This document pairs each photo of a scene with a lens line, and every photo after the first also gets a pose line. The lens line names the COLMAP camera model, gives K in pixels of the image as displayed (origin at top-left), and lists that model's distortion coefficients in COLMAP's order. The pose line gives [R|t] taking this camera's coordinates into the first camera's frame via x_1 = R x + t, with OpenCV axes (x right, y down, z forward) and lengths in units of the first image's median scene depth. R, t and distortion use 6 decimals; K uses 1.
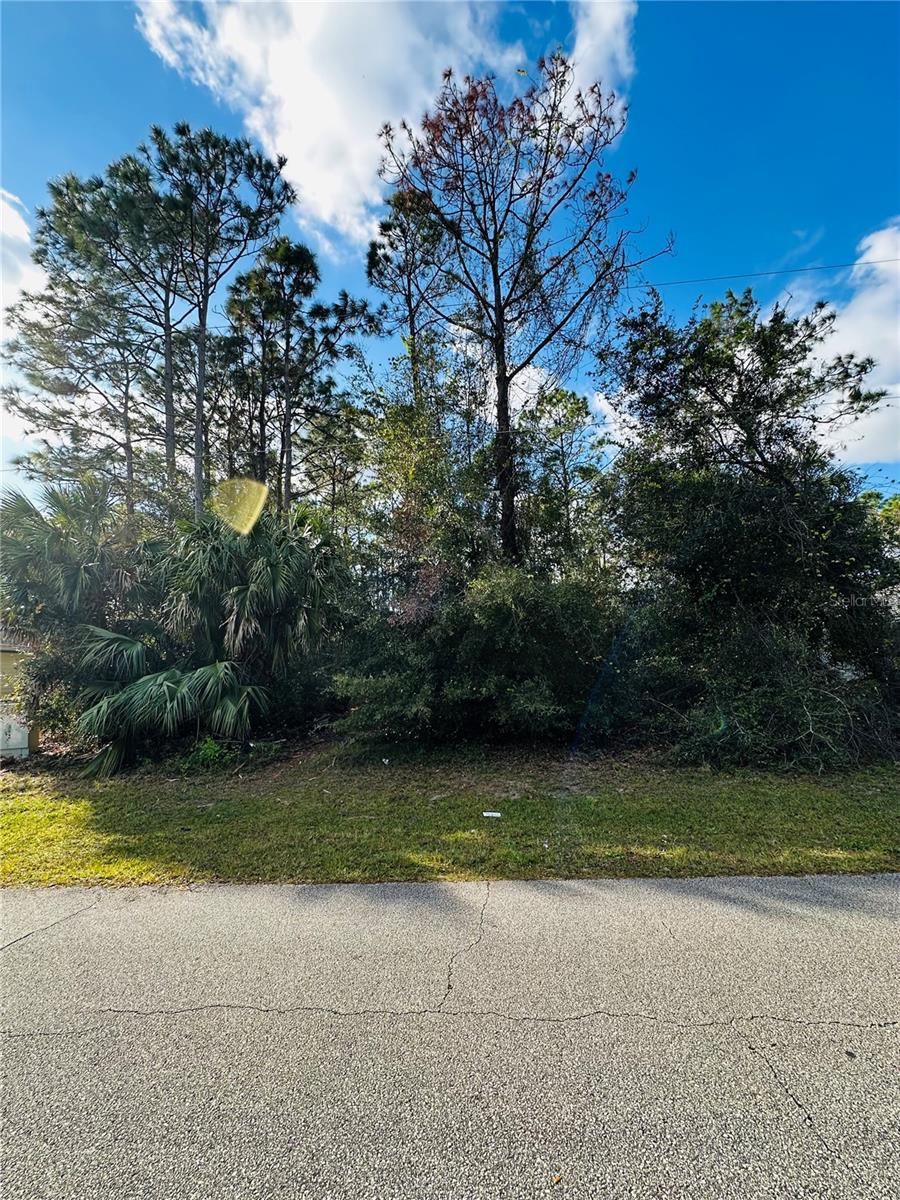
lens RADIAL K [[480.0, 0, 450.3], [0, 480.0, 602.1], [0, 0, 1]] dist [-0.001531, -0.000713]
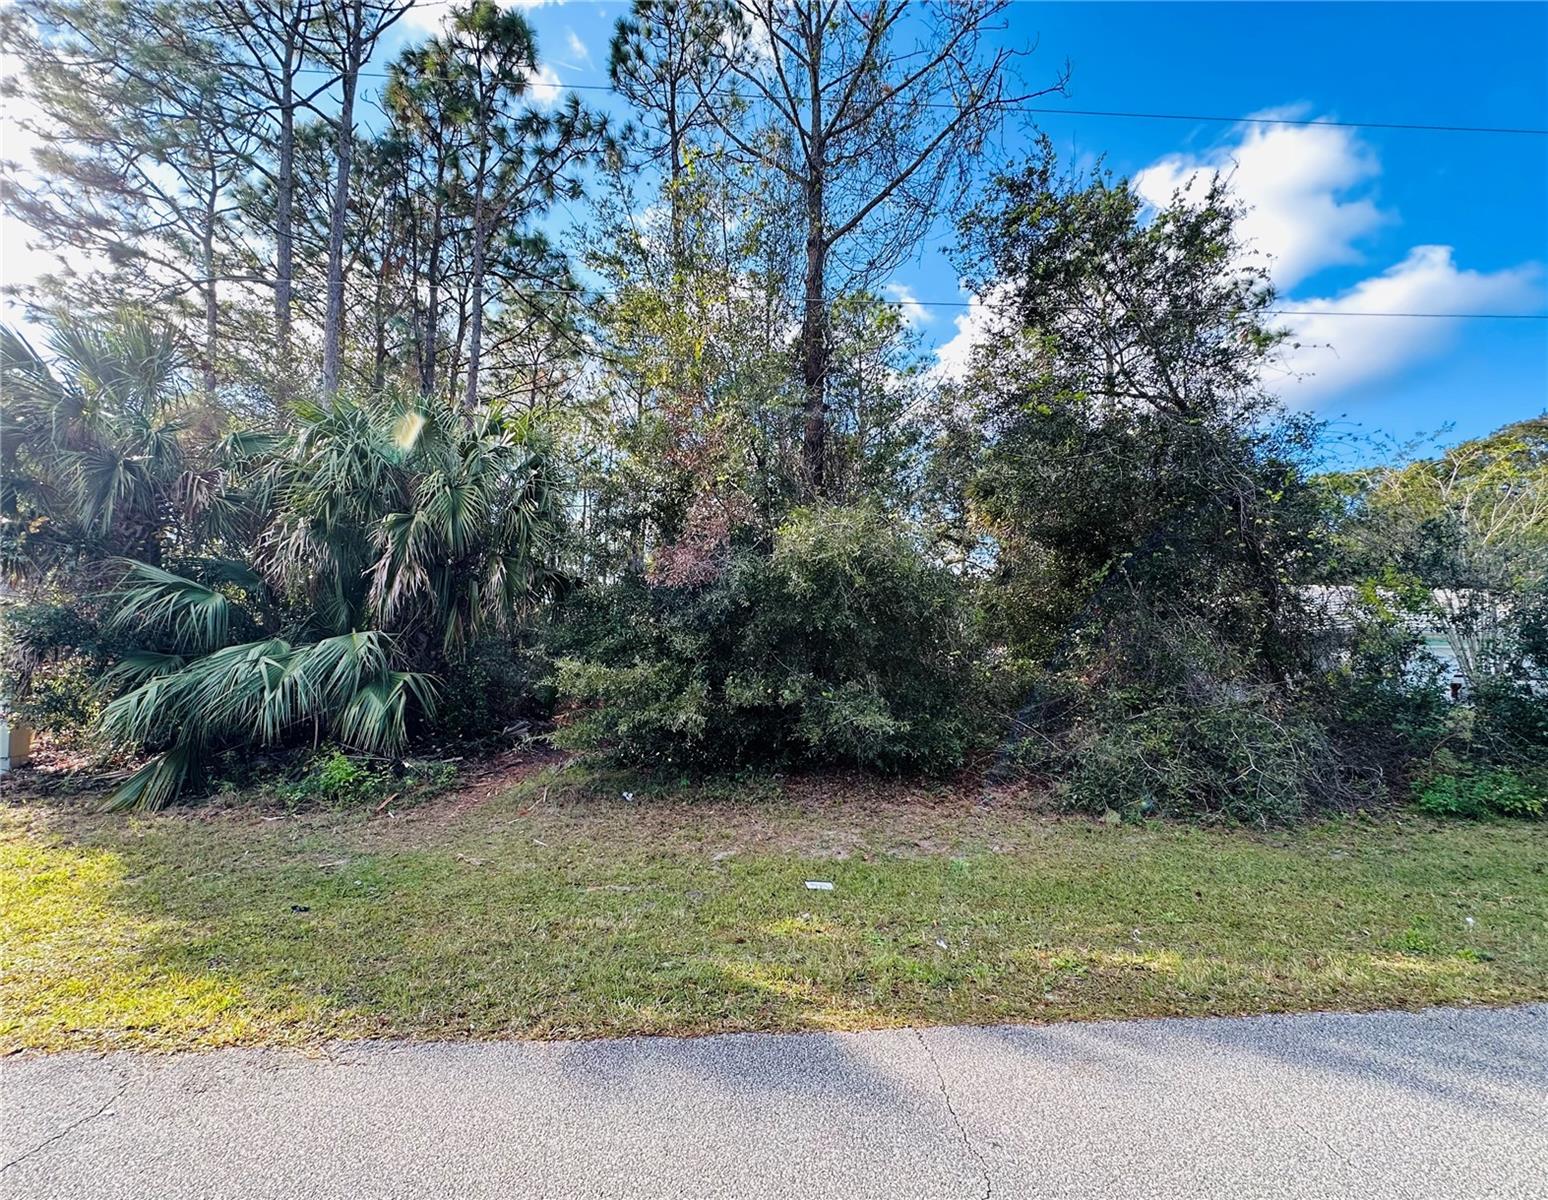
lens RADIAL K [[640.0, 0, 749.9], [0, 640.0, 600.8], [0, 0, 1]] dist [-0.002677, 0.000459]
pose [[0.990507, 0.060672, 0.123349, -0.076482], [-0.064252, 0.997614, 0.025245, 0.029406], [-0.121523, -0.032931, 0.992042, 0.106192]]
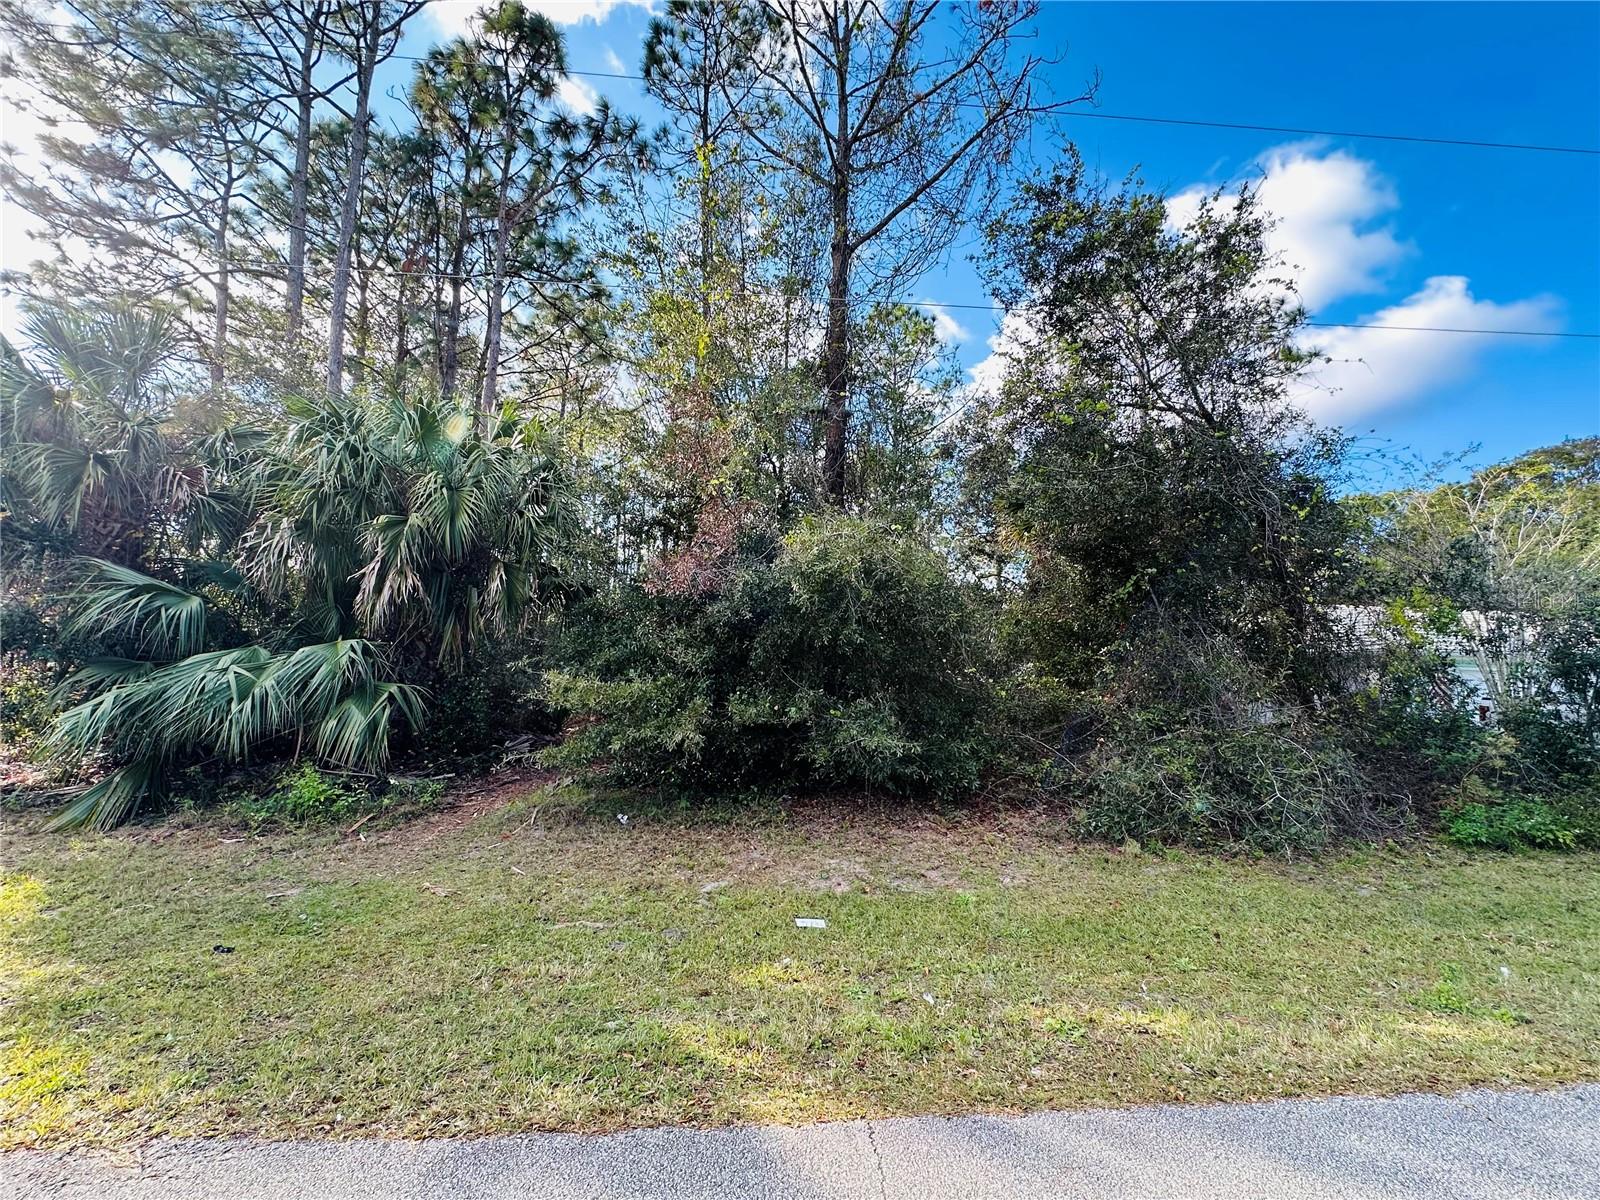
lens RADIAL K [[639.5, 0, 802.3], [0, 639.5, 600.7], [0, 0, 1]] dist [-0.002497, 0.000233]
pose [[0.987054, 0.077466, 0.140438, -0.036501], [-0.078963, 0.996864, 0.005108, 0.027573], [-0.139602, -0.016131, 0.990076, 0.137116]]
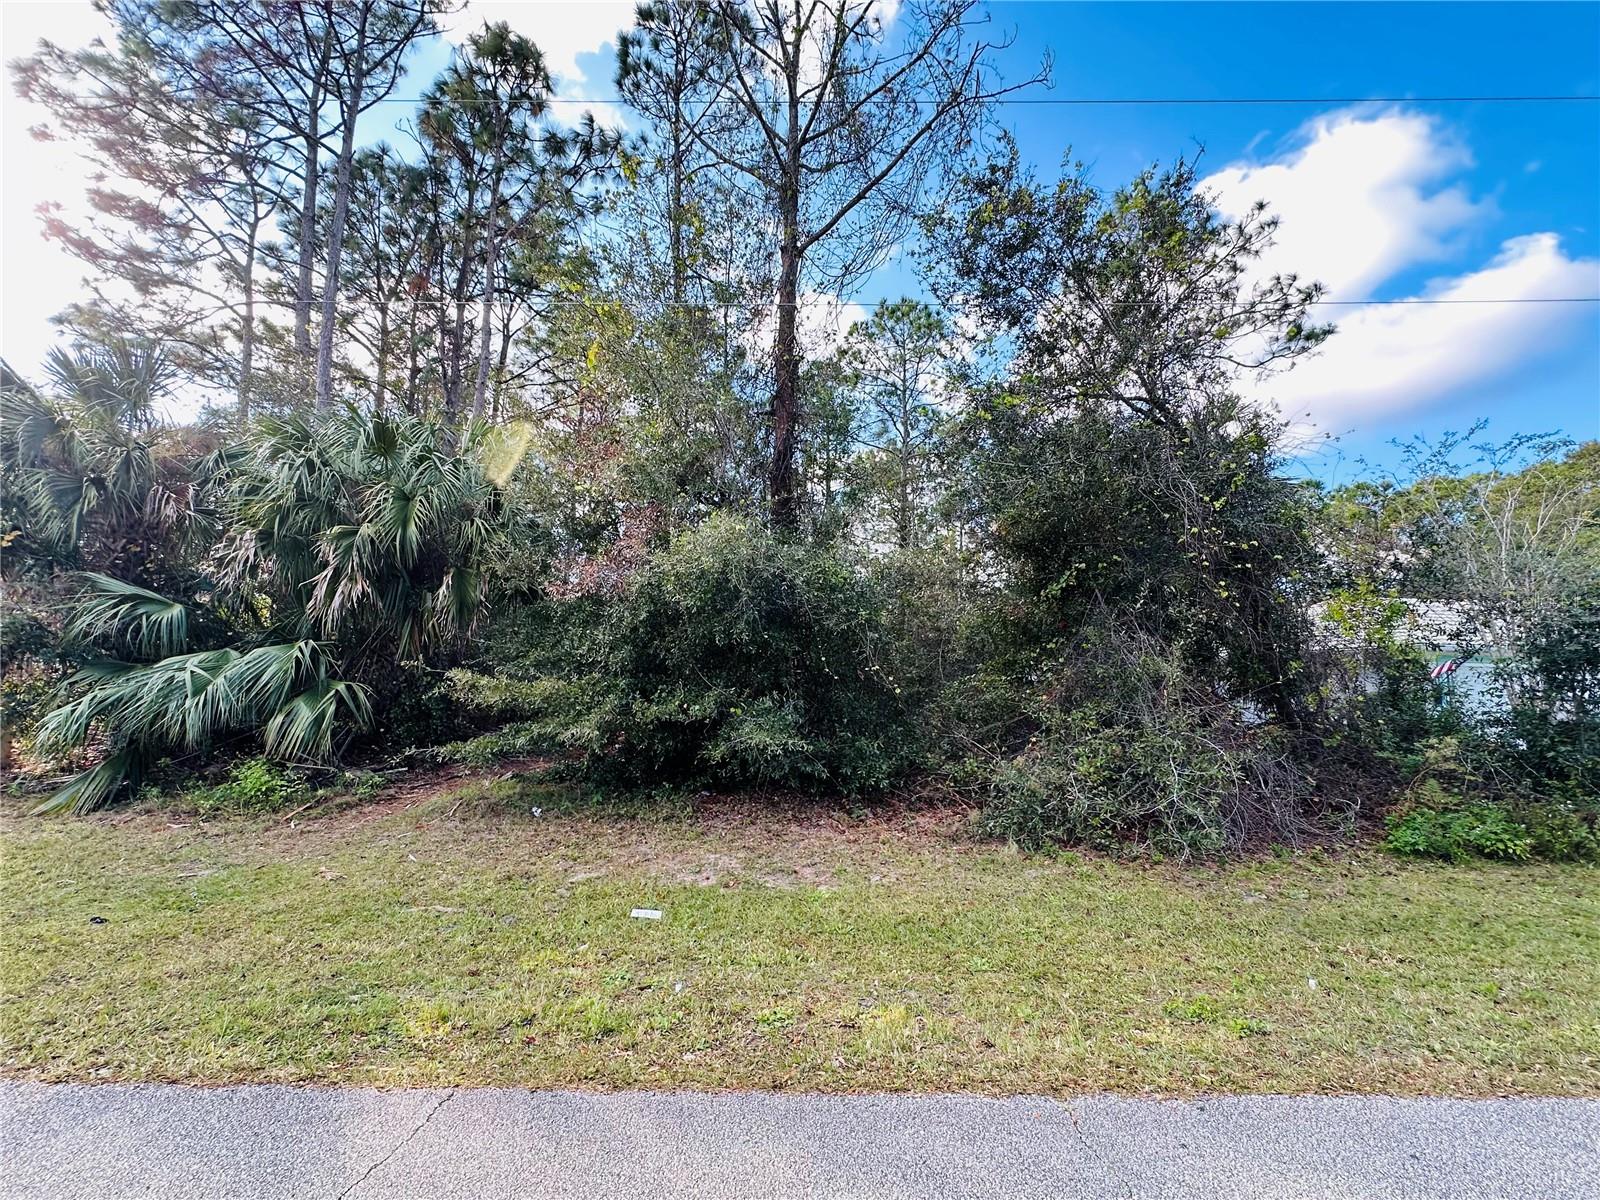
lens RADIAL K [[640.1, 0, 803.0], [0, 640.1, 600.7], [0, 0, 1]] dist [-0.001531, -0.000713]
pose [[0.996352, 0.064701, 0.055644, 0.123371], [-0.065454, 0.997786, 0.011817, 0.015928], [-0.054756, -0.015416, 0.998381, 0.111957]]
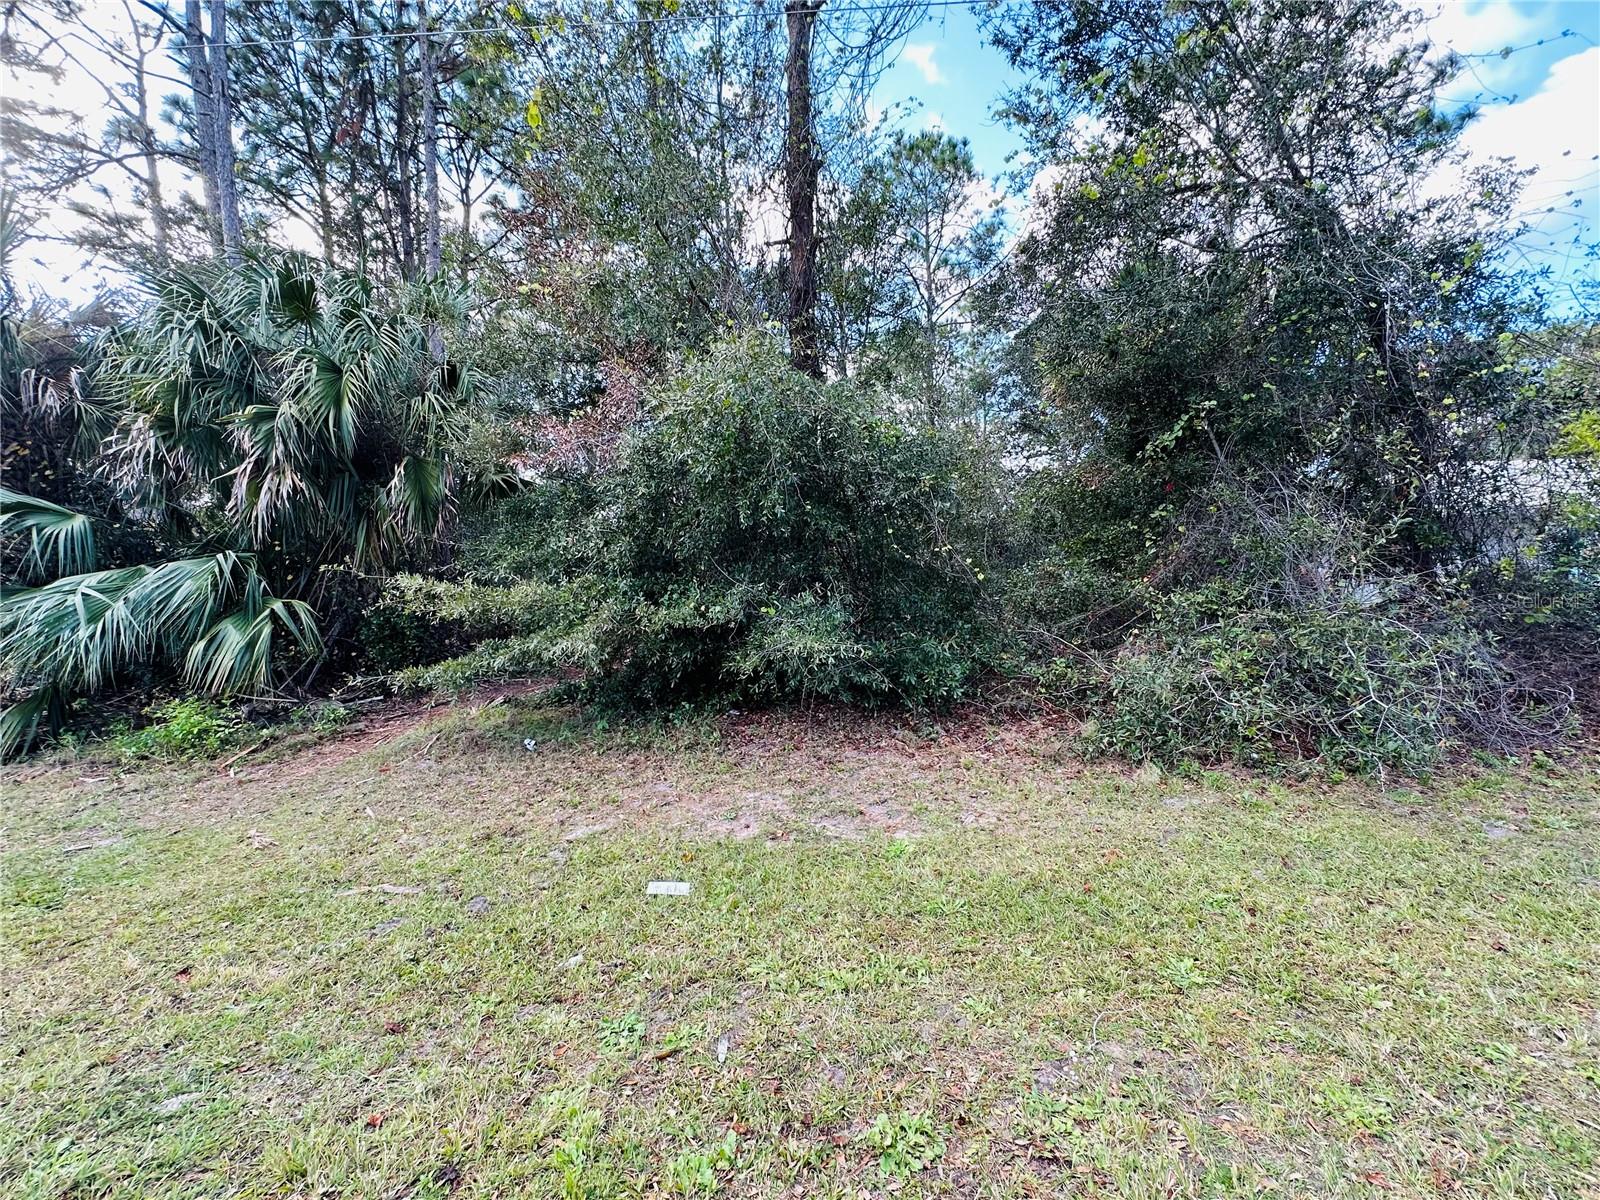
lens RADIAL K [[639.5, 0, 802.3], [0, 639.5, 600.7], [0, 0, 1]] dist [-0.002497, 0.000233]
pose [[0.999116, 0.011885, 0.040330, 0.105128], [-0.017996, 0.987792, 0.154736, 0.054477], [-0.037998, -0.155325, 0.987132, 0.269737]]
